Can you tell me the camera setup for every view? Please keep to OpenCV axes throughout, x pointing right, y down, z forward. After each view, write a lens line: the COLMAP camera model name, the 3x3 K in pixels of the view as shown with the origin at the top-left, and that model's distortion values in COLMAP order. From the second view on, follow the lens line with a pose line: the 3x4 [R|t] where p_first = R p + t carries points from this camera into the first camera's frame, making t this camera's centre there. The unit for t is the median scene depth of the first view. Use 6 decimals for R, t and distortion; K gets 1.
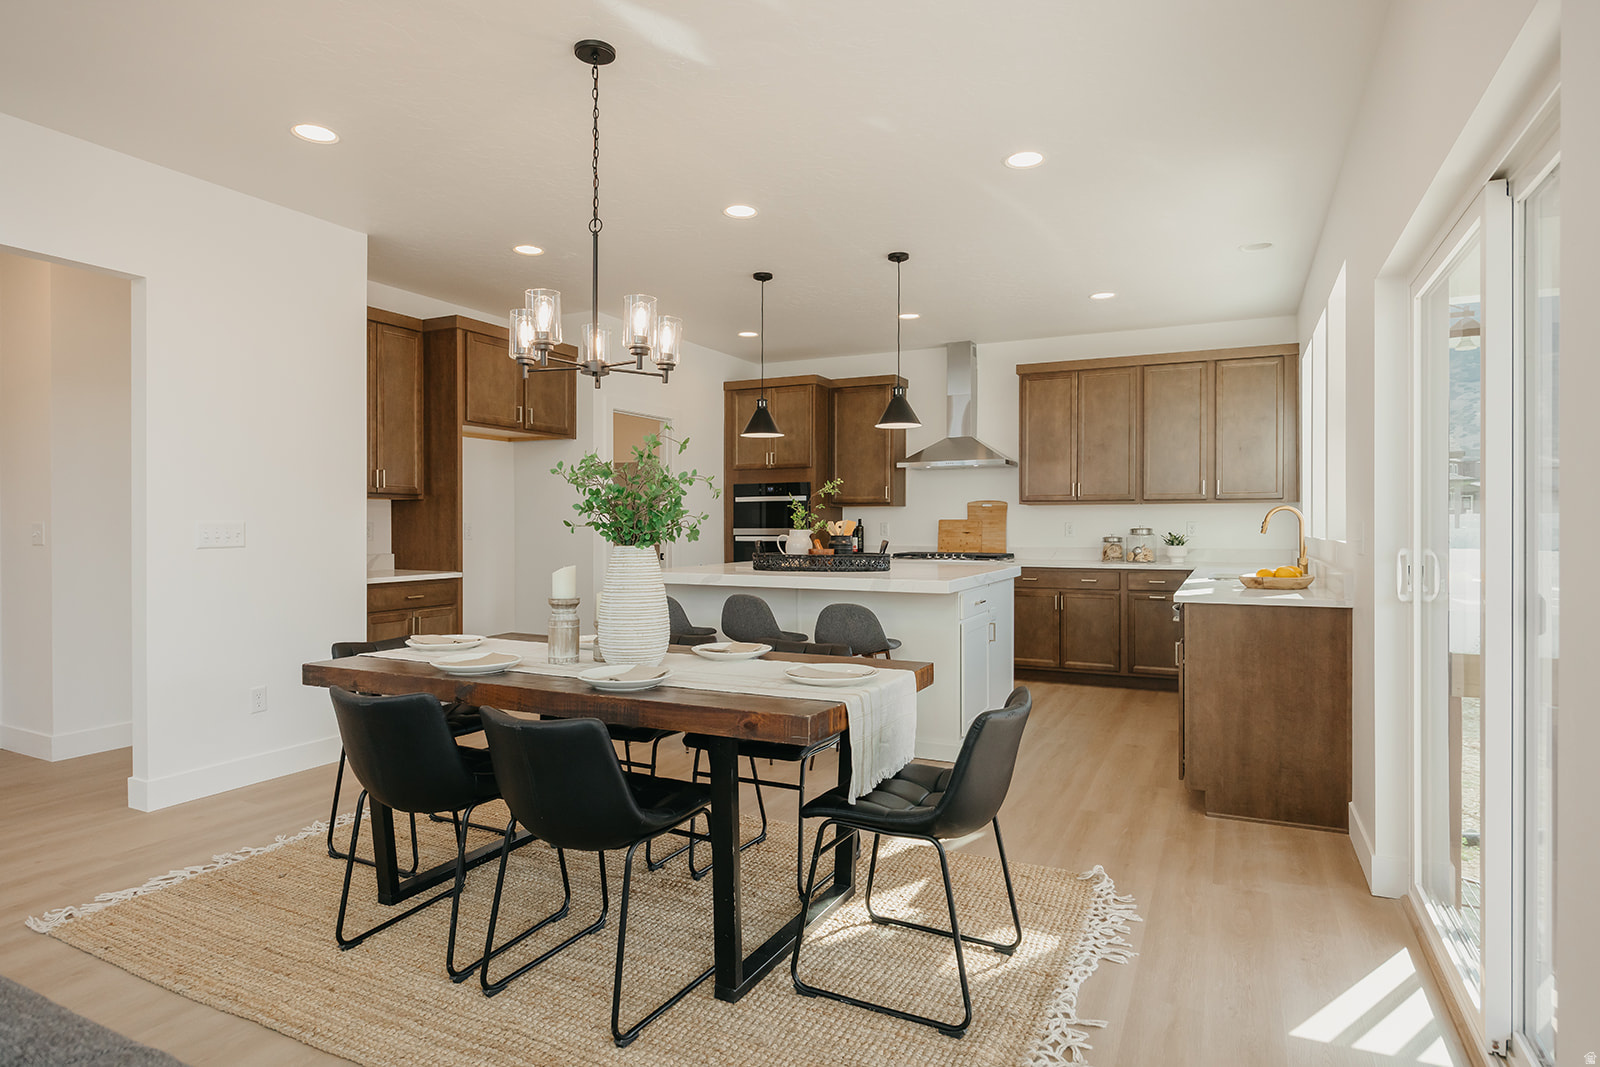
lens RADIAL K [[884.6, 0, 804.6], [0, 884.6, 526.9], [0, 0, 1]] dist [-0.004117, -0.004666]
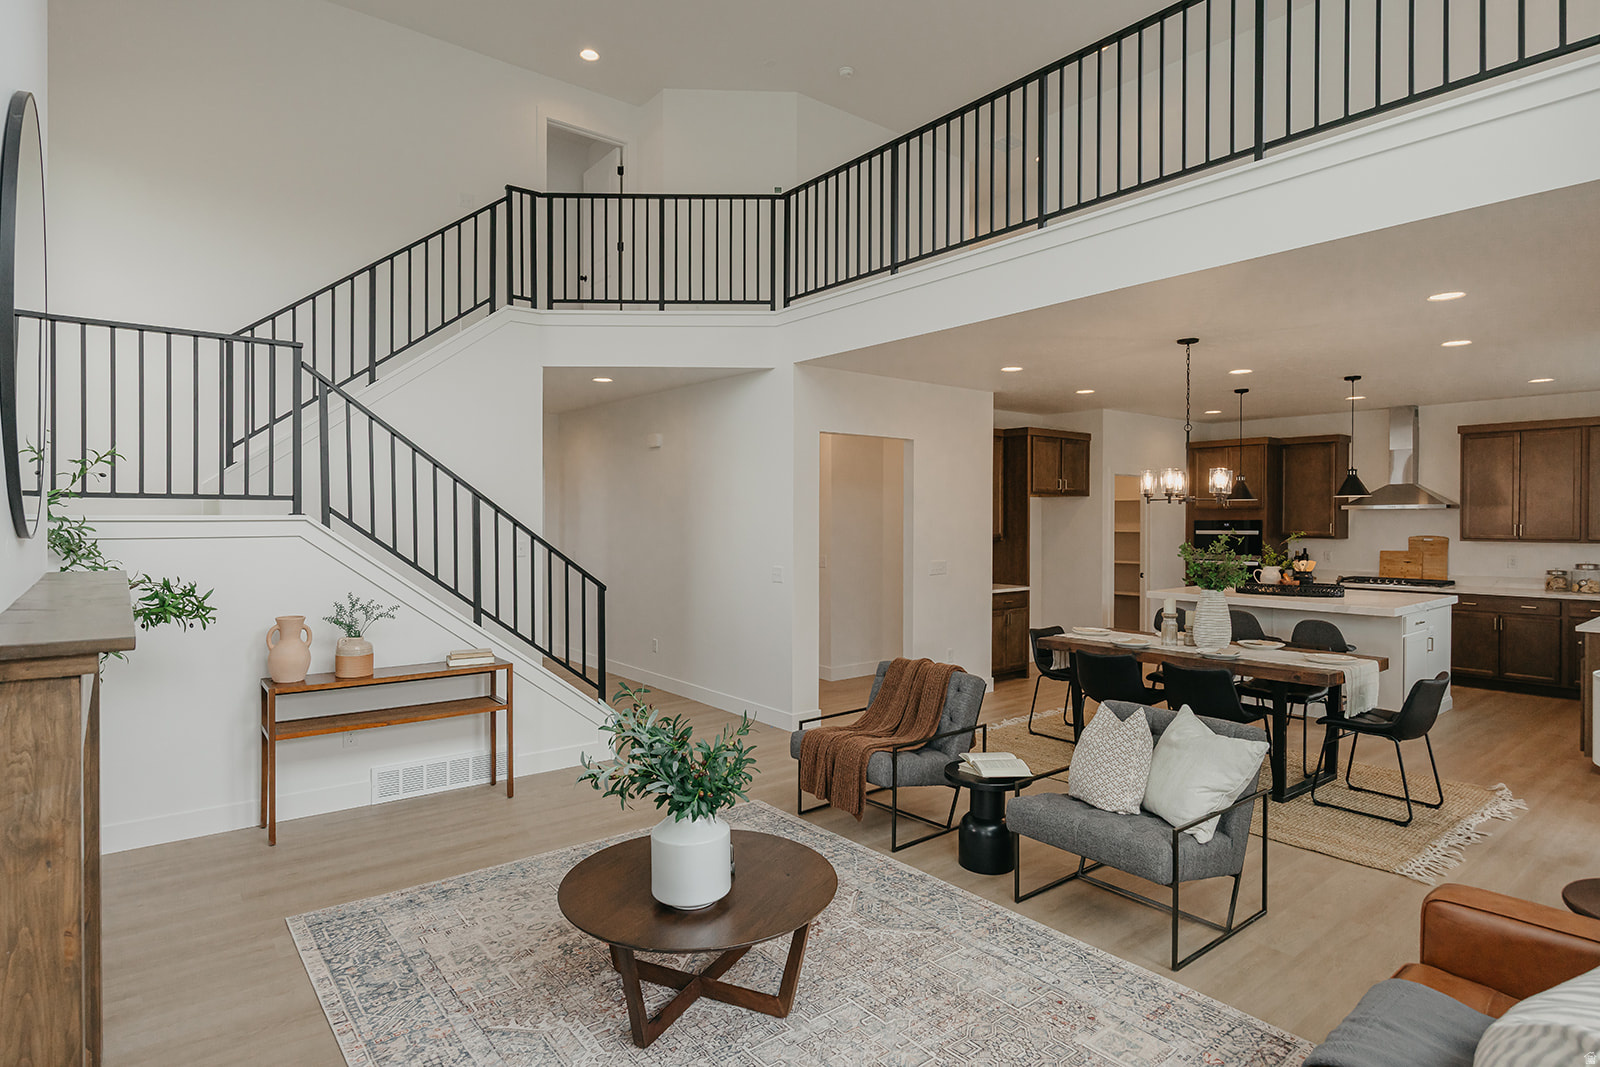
lens RADIAL K [[848.8, 0, 795.8], [0, 848.8, 527.2], [0, 0, 1]] dist [-0.008070, 0.001678]
pose [[0.903847, 0.004624, -0.427831, -0.092293], [-0.001493, 0.999970, 0.007654, -0.055548], [0.427853, -0.006279, 0.903826, -0.474600]]
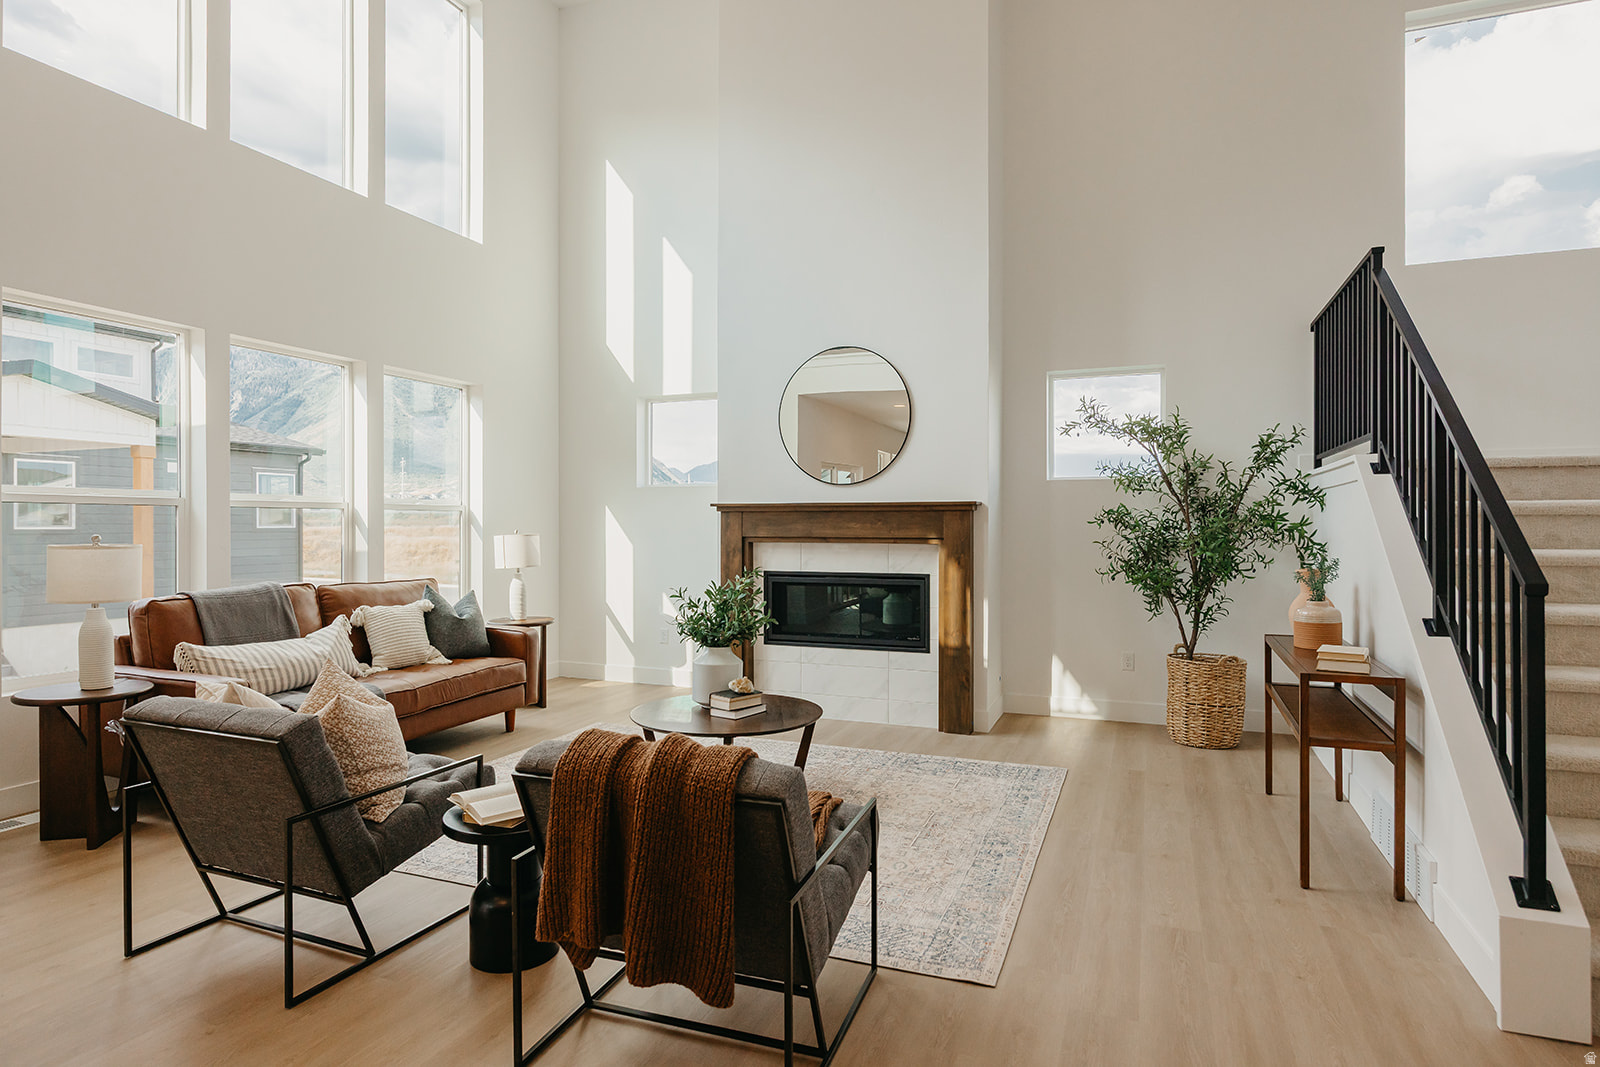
lens RADIAL K [[884.6, 0, 793.9], [0, 884.6, 529.7], [0, 0, 1]] dist [-0.004117, -0.004666]
pose [[-0.997487, 0.003597, -0.070765, -0.317748], [0.002811, 0.999933, 0.011199, -0.015943], [0.070801, 0.010971, -0.997430, 0.529327]]
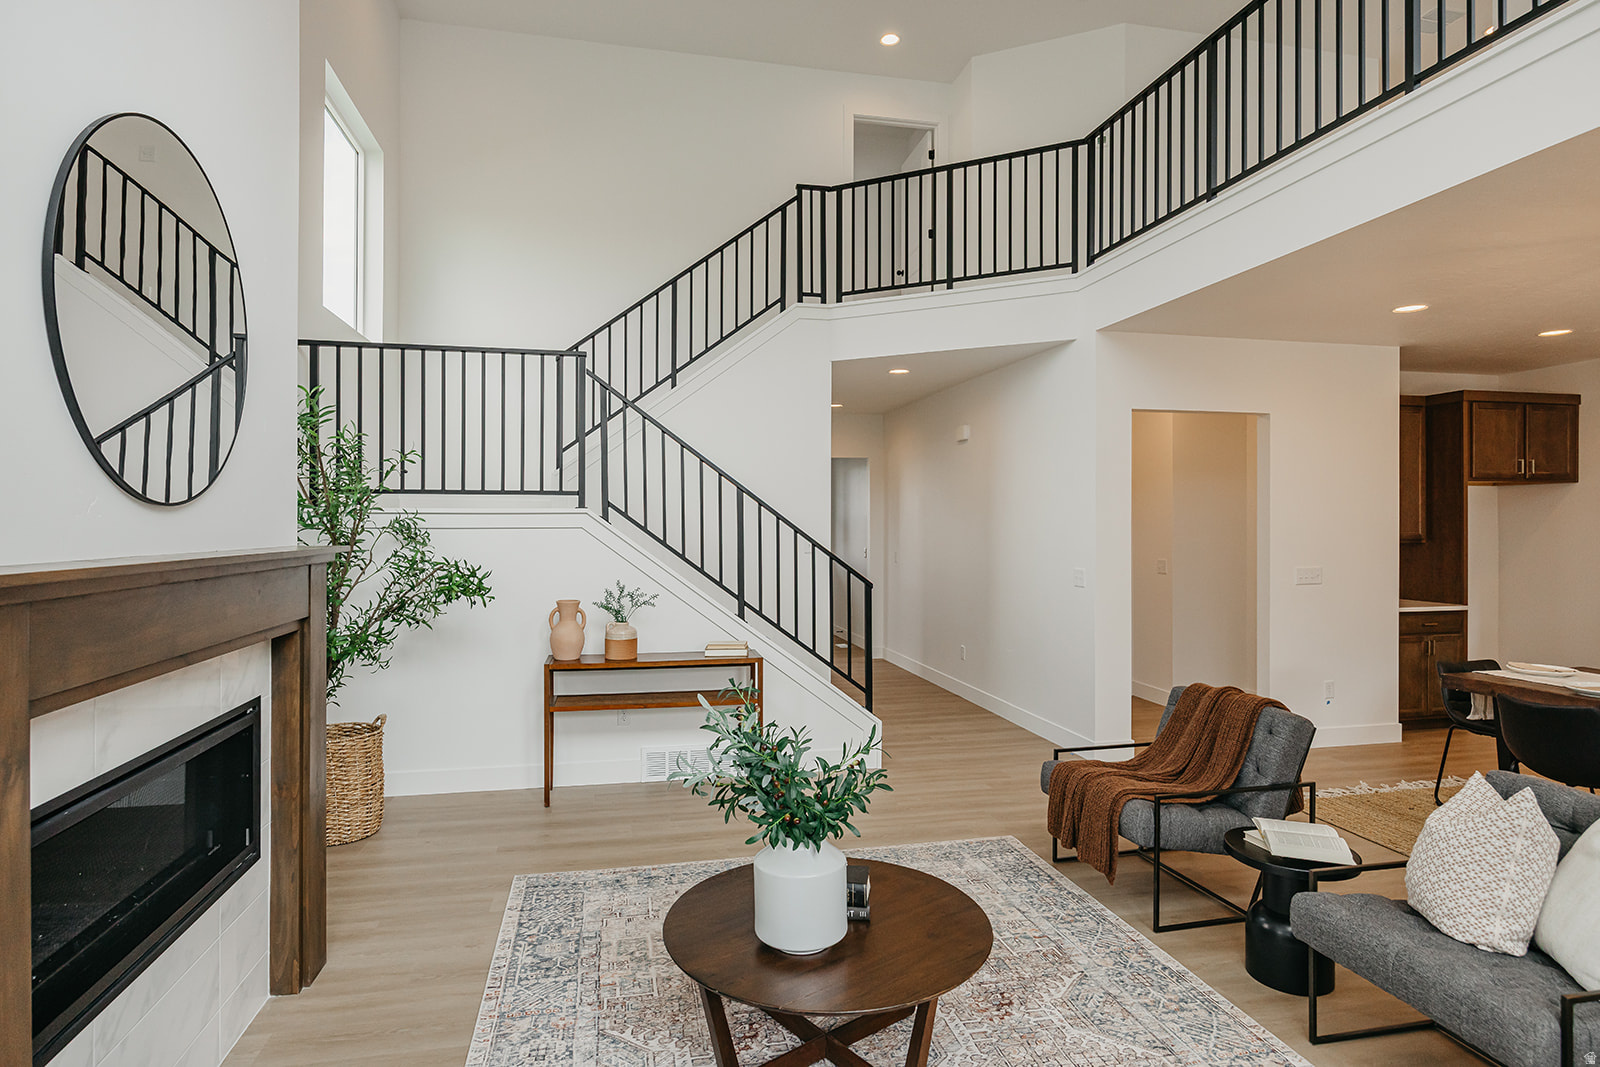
lens RADIAL K [[848.8, 0, 786.7], [0, 848.8, 527.8], [0, 0, 1]] dist [-0.008070, 0.001678]
pose [[0.613794, -0.000647, -0.789466, -0.043074], [-0.000973, 0.999998, -0.001576, -0.041527], [0.789465, 0.001736, 0.613793, -0.347601]]
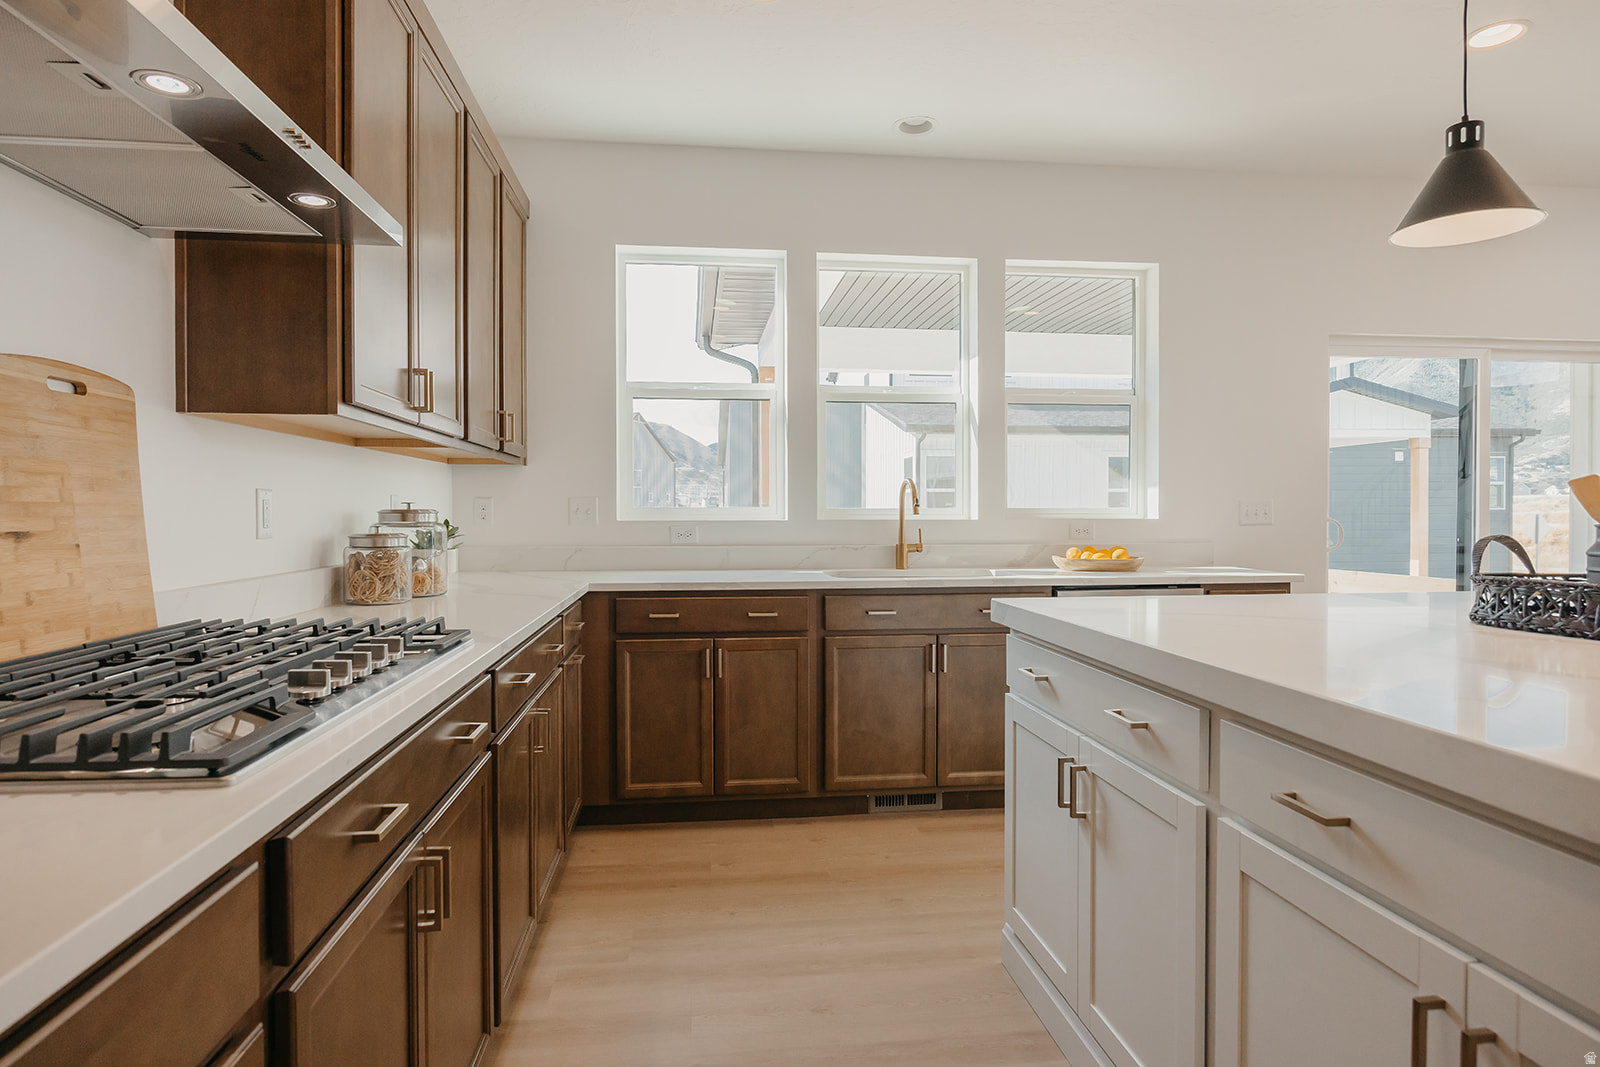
lens RADIAL K [[884.6, 0, 803.7], [0, 884.6, 532.9], [0, 0, 1]] dist [-0.004117, -0.004666]
pose [[-0.551020, -0.018552, 0.834286, -0.041495], [0.003846, 0.999686, 0.024771, 0.002941], [-0.834483, 0.016858, -0.550776, 1.091378]]
